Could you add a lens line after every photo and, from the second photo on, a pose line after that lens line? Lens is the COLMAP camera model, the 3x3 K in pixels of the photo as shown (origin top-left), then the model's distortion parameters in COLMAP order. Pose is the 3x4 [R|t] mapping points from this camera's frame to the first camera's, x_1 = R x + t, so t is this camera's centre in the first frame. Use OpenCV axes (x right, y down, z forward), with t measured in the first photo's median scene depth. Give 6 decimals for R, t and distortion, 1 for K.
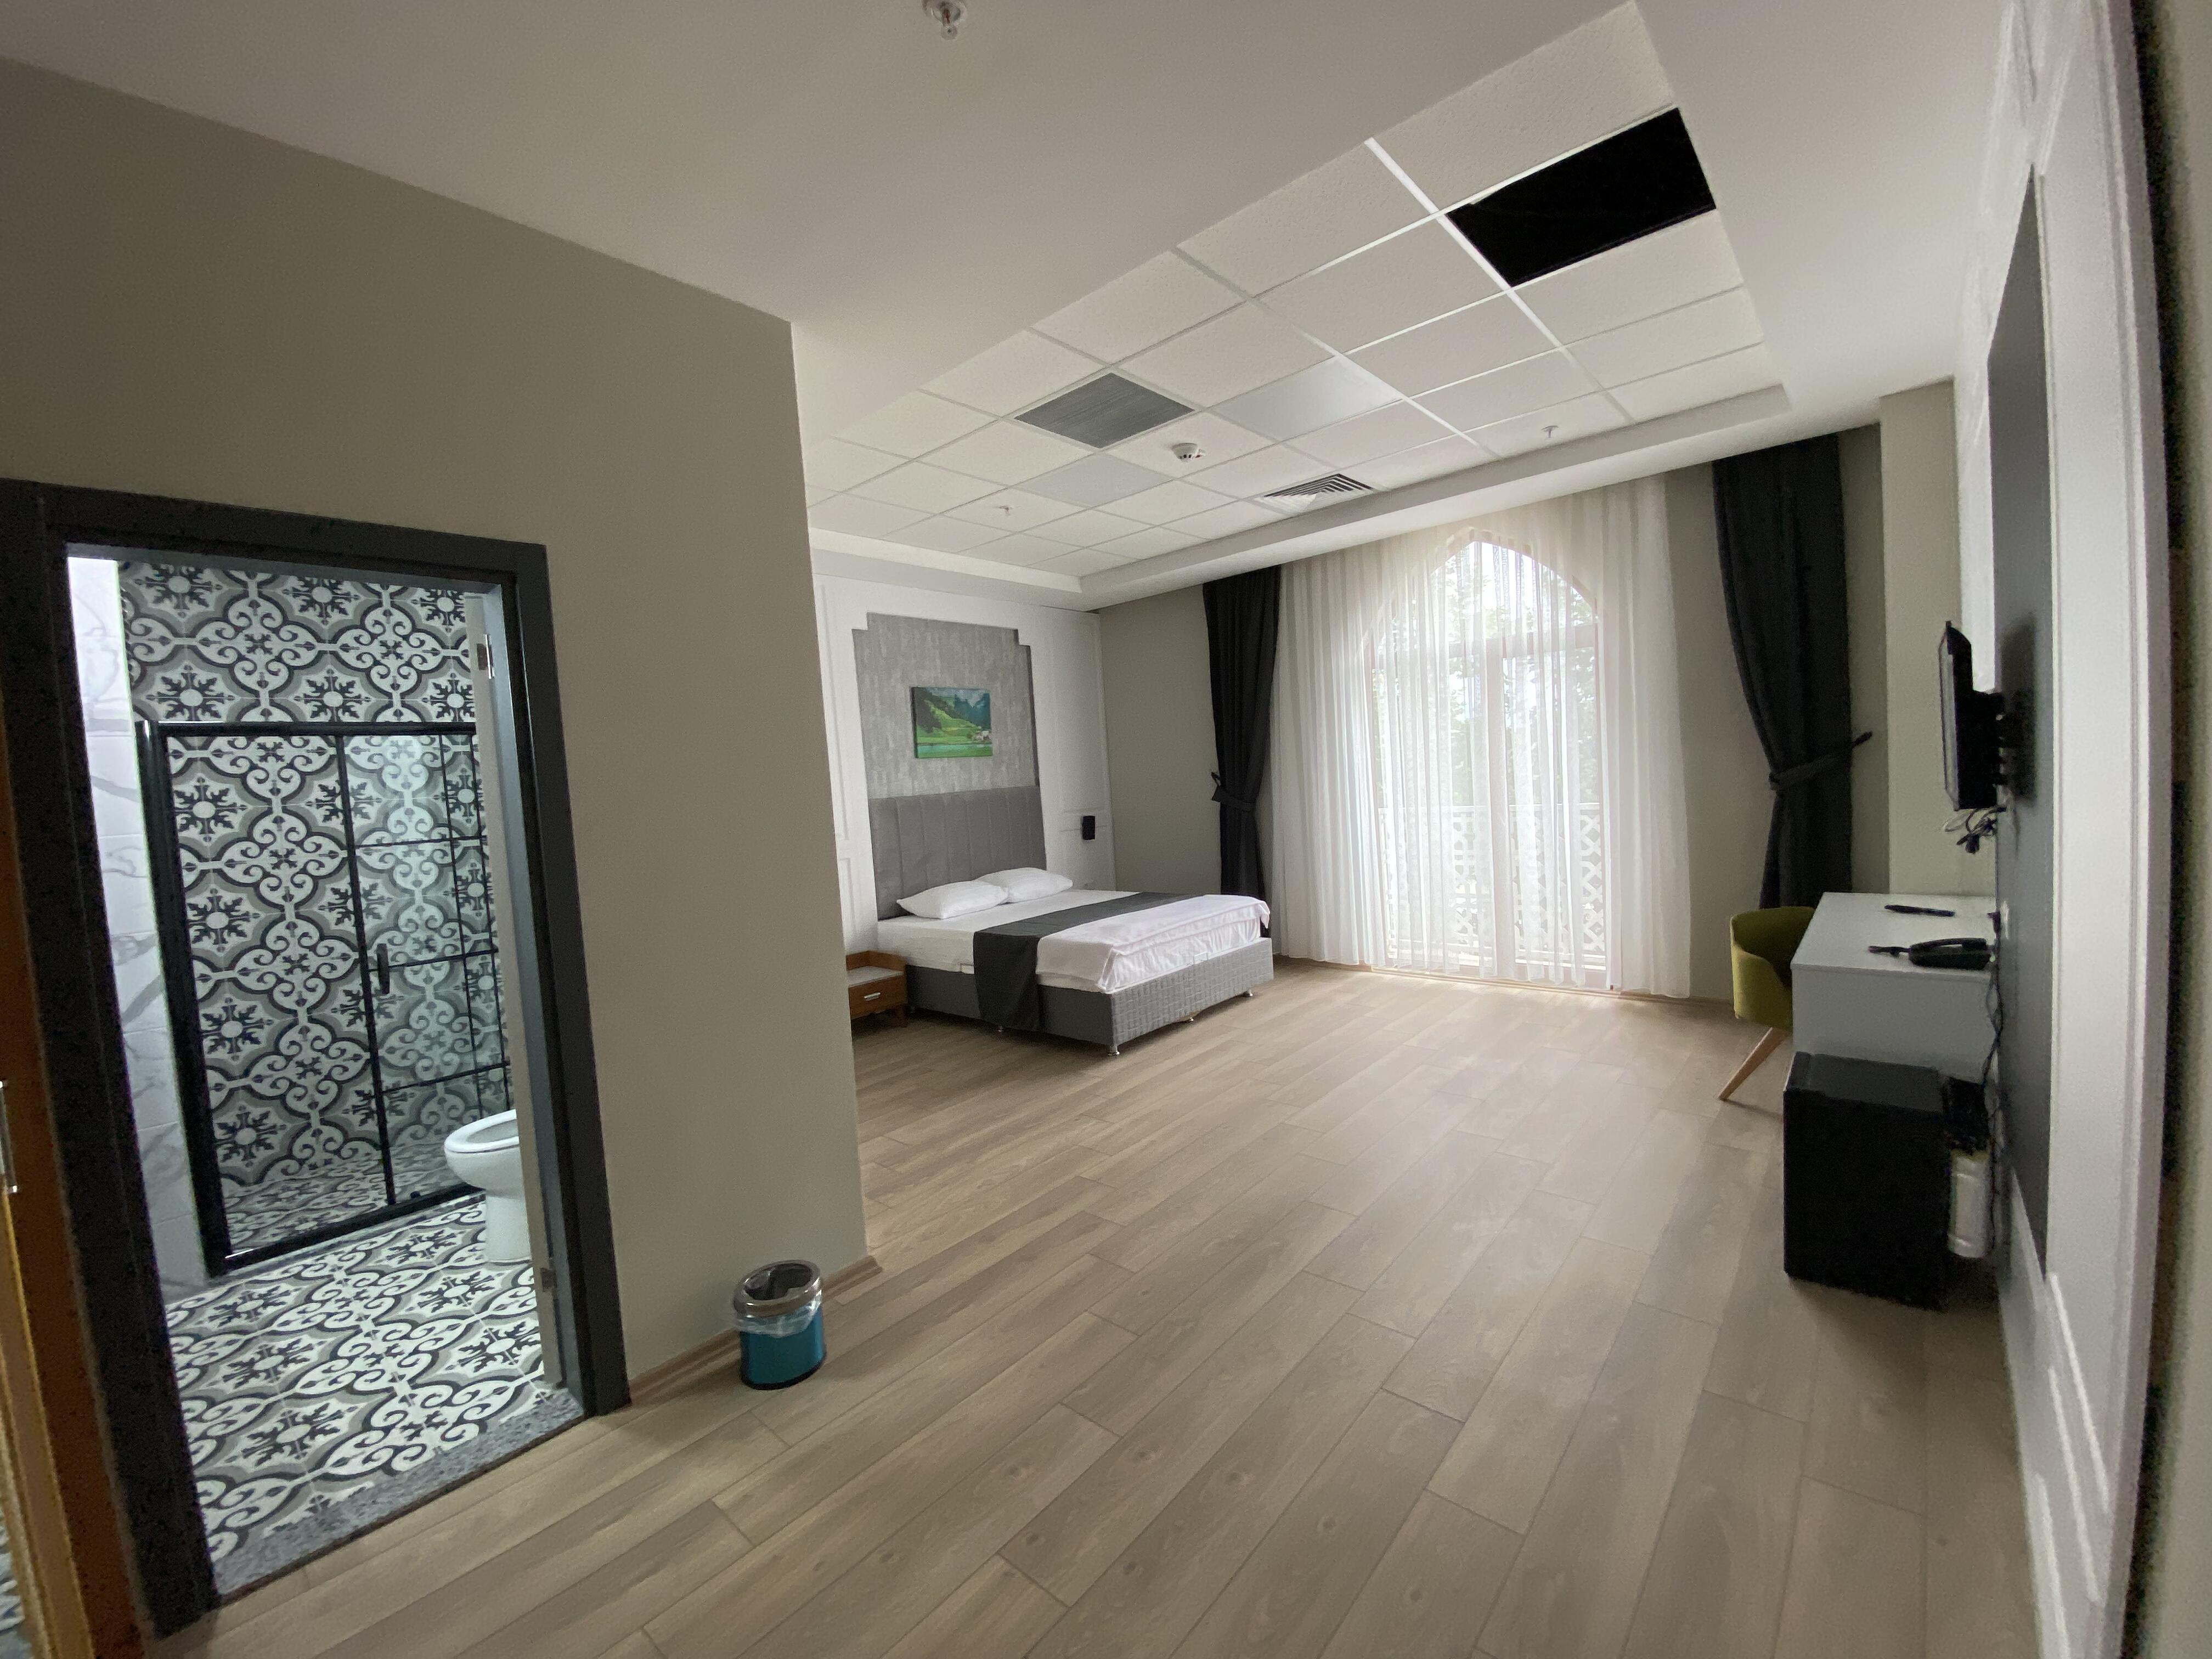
lens RADIAL K [[902.8, 0, 1109.7], [0, 902.8, 829.6], [0, 0, 1]] dist [0.012235, -0.016026]
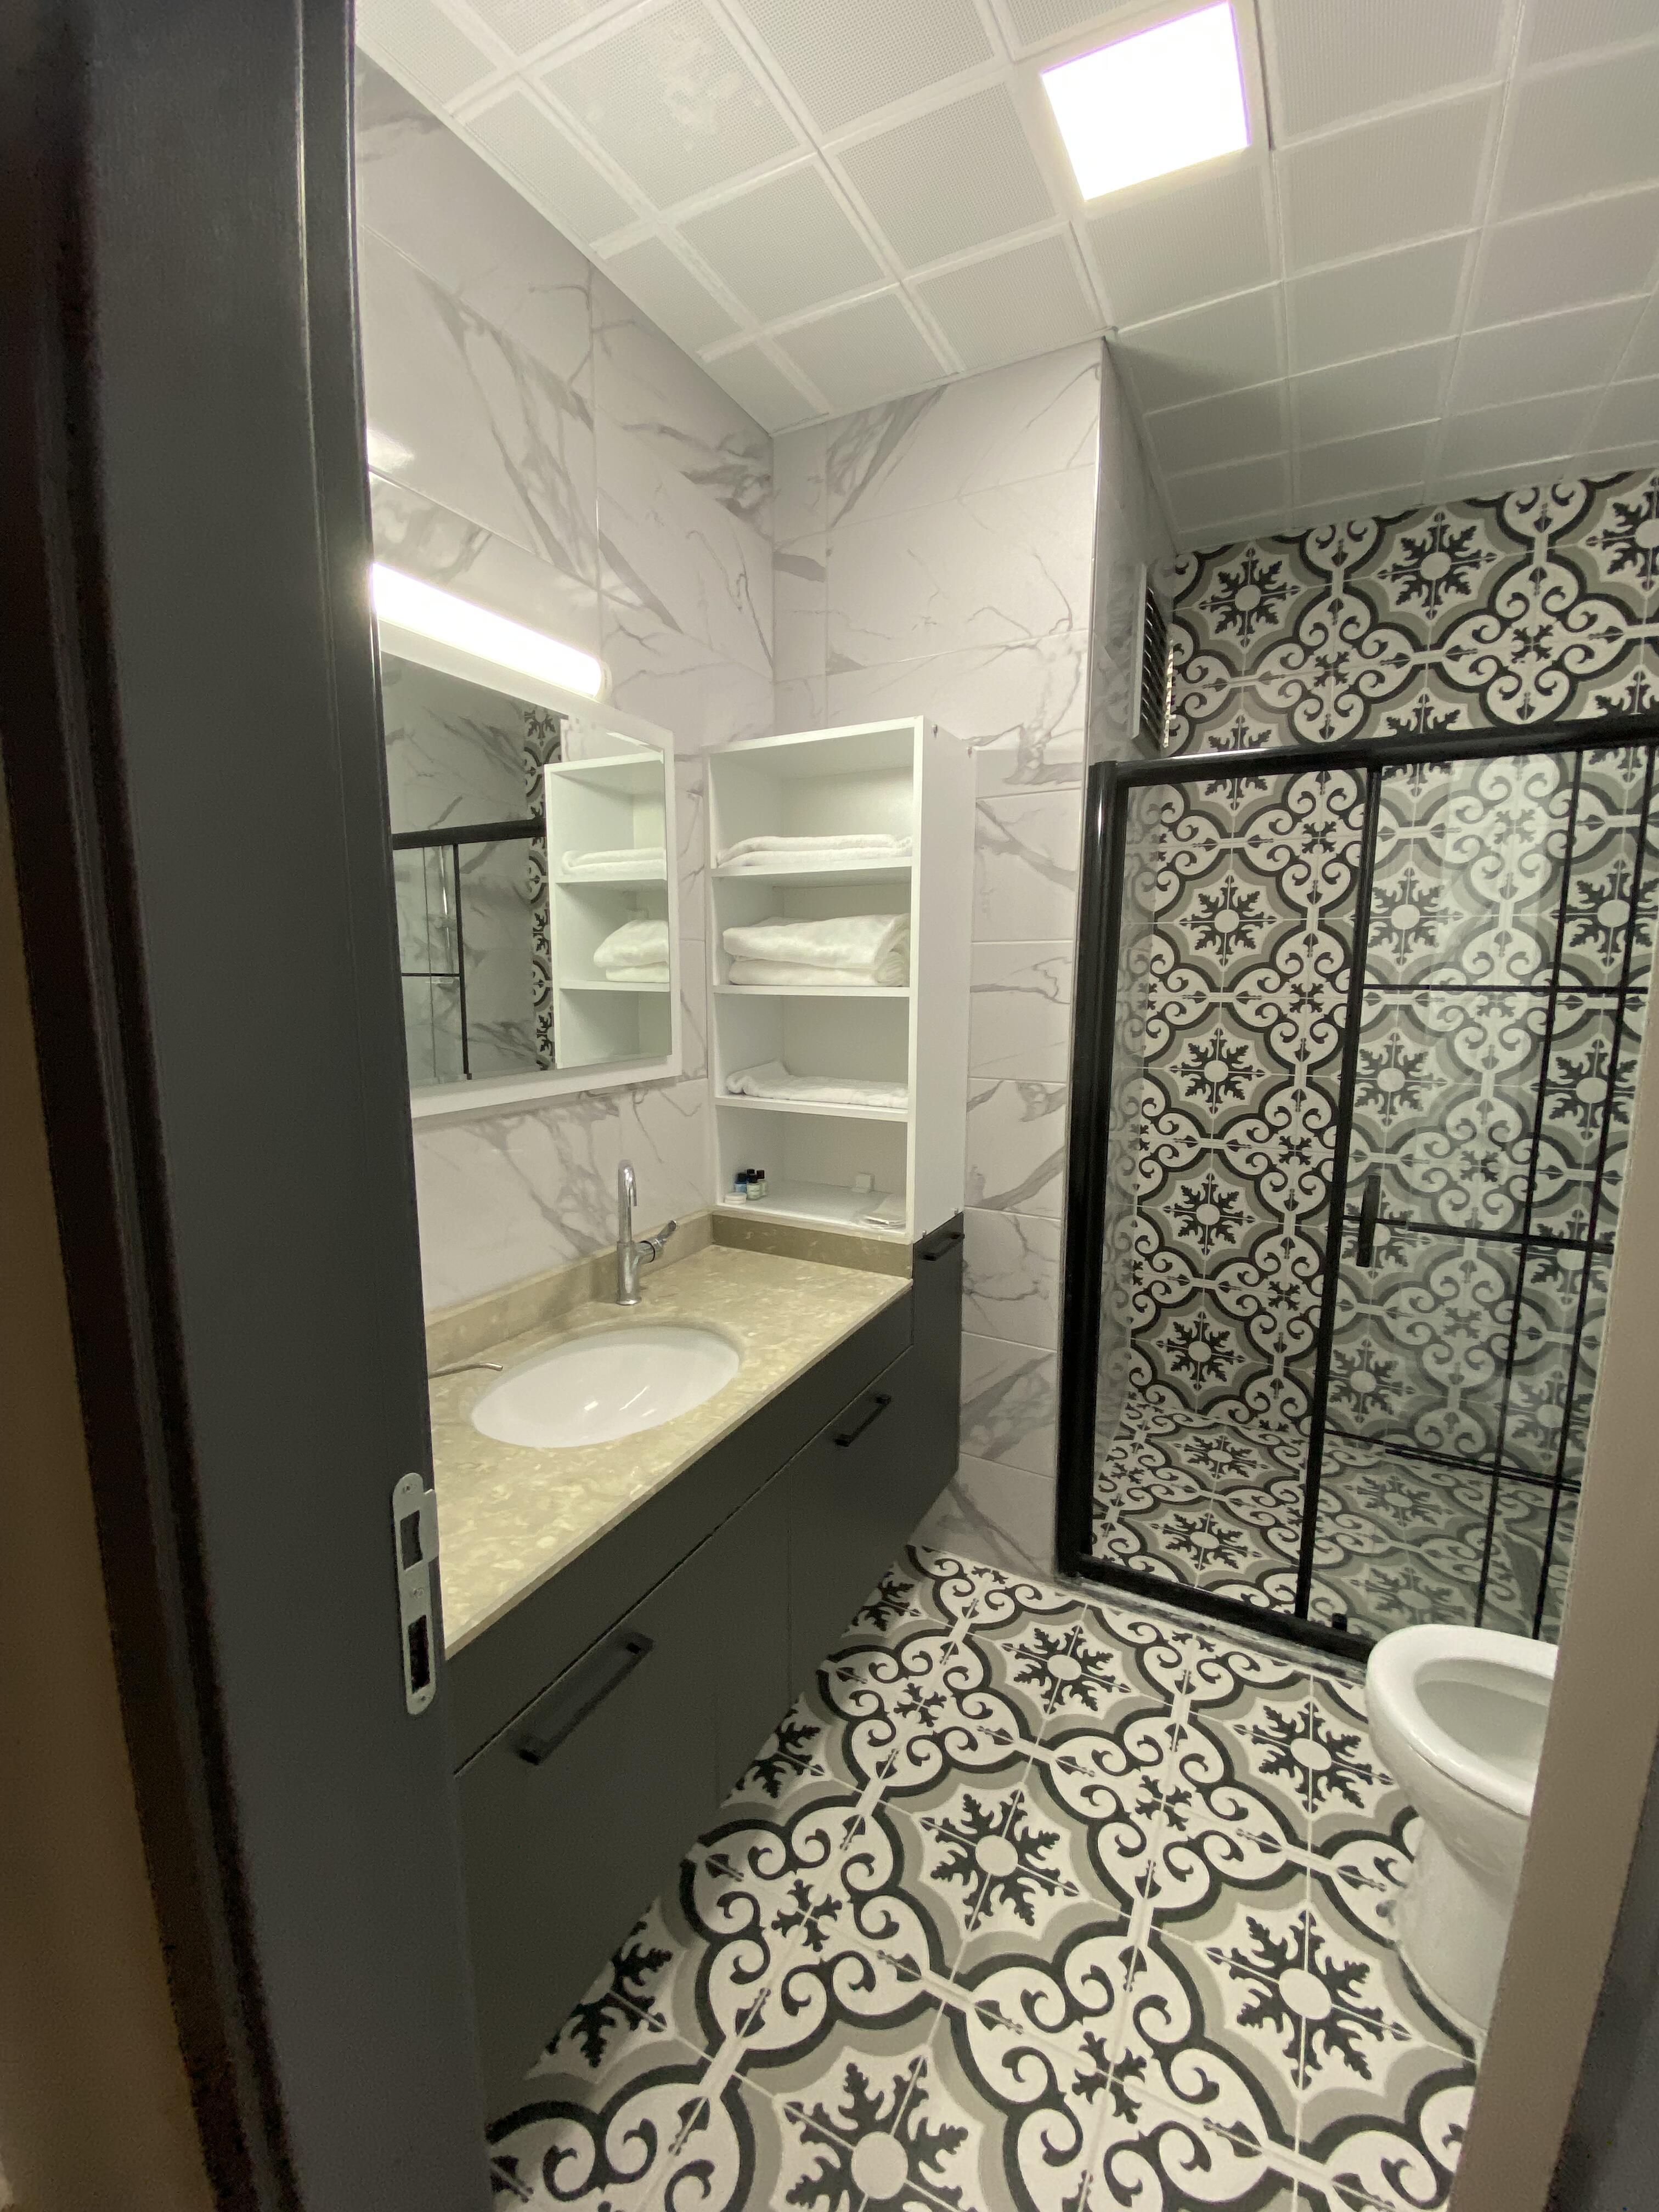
lens RADIAL K [[903.7, 0, 829.5], [0, 903.7, 1106.0], [0, 0, 1]] dist [0.015824, -0.017625]
pose [[0.239194, 0.203015, -0.949511, -0.356372], [-0.078288, 0.978746, 0.189544, 0.011088], [0.967811, 0.028998, 0.250004, 0.515150]]
